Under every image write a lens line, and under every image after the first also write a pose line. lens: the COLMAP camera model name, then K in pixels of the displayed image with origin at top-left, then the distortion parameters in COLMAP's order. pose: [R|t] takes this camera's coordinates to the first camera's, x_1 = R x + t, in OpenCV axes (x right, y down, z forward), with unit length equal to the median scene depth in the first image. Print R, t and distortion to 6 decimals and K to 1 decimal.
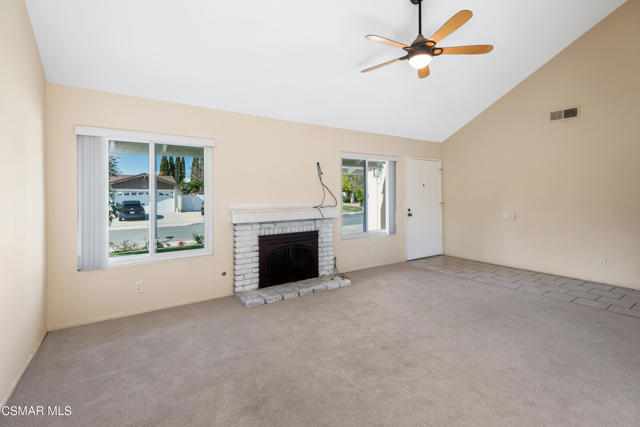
lens RADIAL K [[293.3, 0, 318.0], [0, 293.3, 193.8], [0, 0, 1]] dist [0.016618, -0.004227]
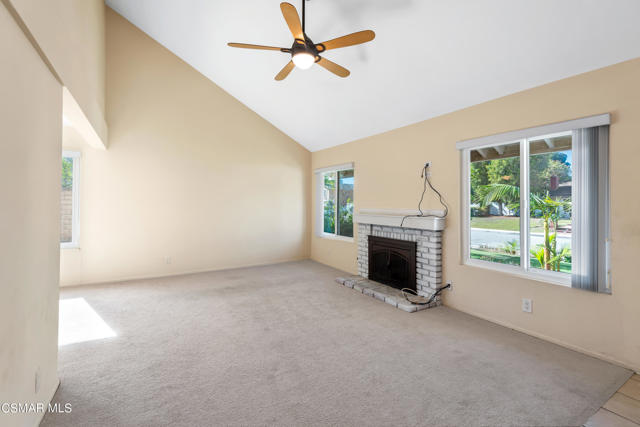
lens RADIAL K [[293.3, 0, 327.7], [0, 293.3, 200.5], [0, 0, 1]] dist [0.016618, -0.004227]
pose [[-0.038096, -0.003242, -0.999269, 0.945761], [-0.001806, 0.999993, -0.003175, 0.003700], [0.999272, 0.001683, -0.038102, 0.818684]]
